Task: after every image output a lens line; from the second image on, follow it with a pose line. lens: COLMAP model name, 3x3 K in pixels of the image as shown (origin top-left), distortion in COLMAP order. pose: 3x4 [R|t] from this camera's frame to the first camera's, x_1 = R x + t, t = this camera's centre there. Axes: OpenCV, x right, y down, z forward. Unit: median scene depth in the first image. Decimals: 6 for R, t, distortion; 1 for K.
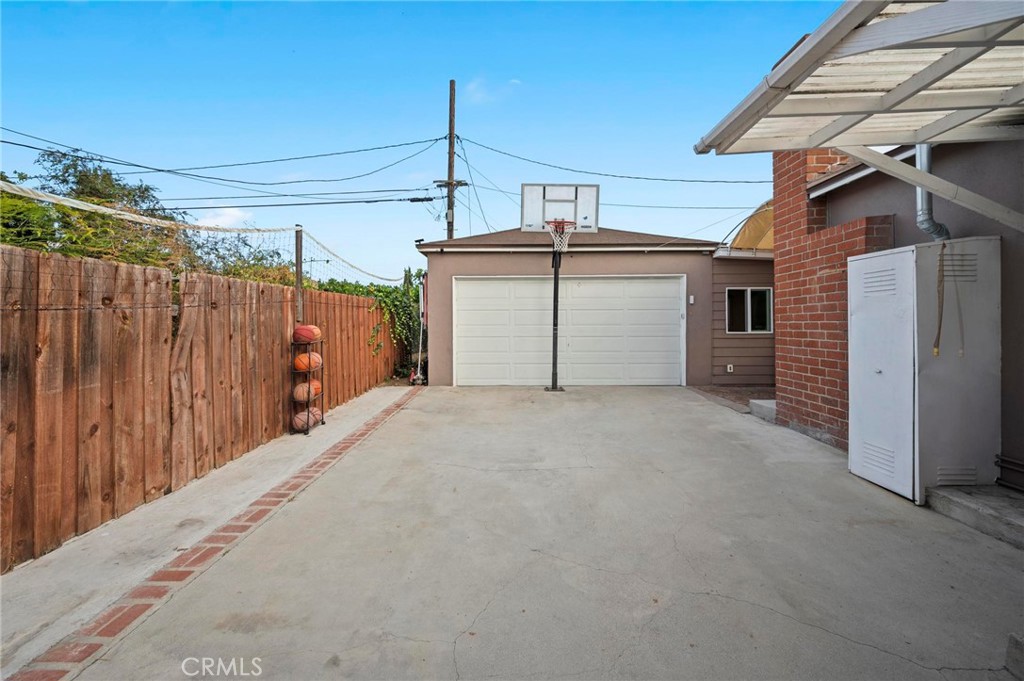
lens RADIAL K [[412.9, 0, 512.5], [0, 412.9, 318.2], [0, 0, 1]] dist [0.002524, -0.000061]
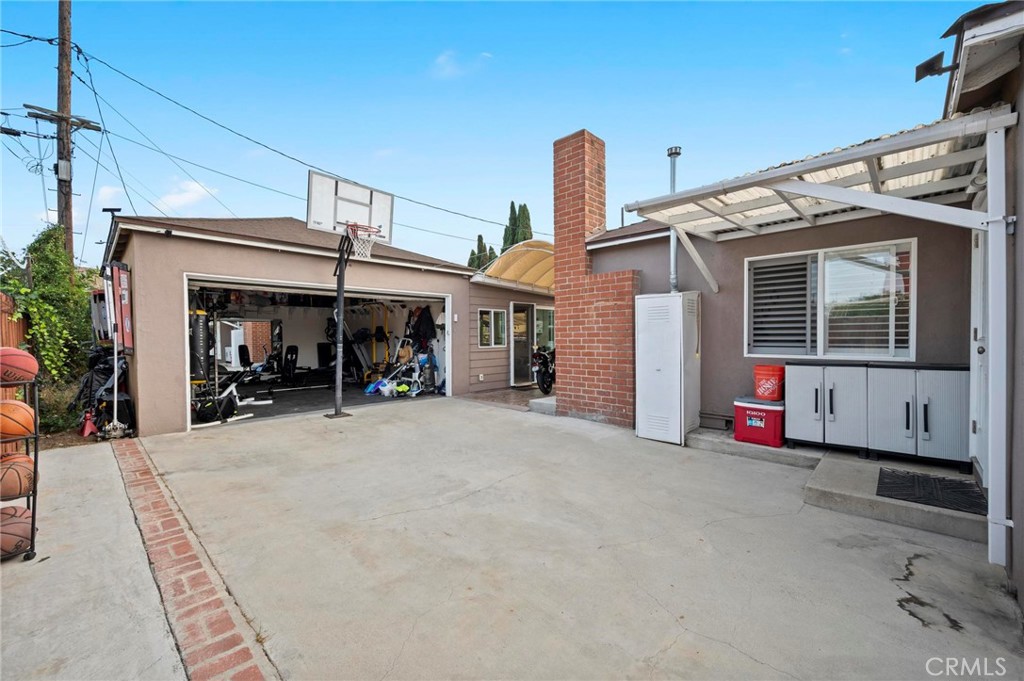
lens RADIAL K [[415.0, 0, 512.0], [0, 415.0, 340.5], [0, 0, 1]] dist [0.000618, -0.000183]
pose [[0.690851, -0.006907, 0.722964, -0.443597], [-0.005317, 0.999879, 0.014633, -0.002188], [-0.722978, -0.013953, 0.690731, 0.203264]]
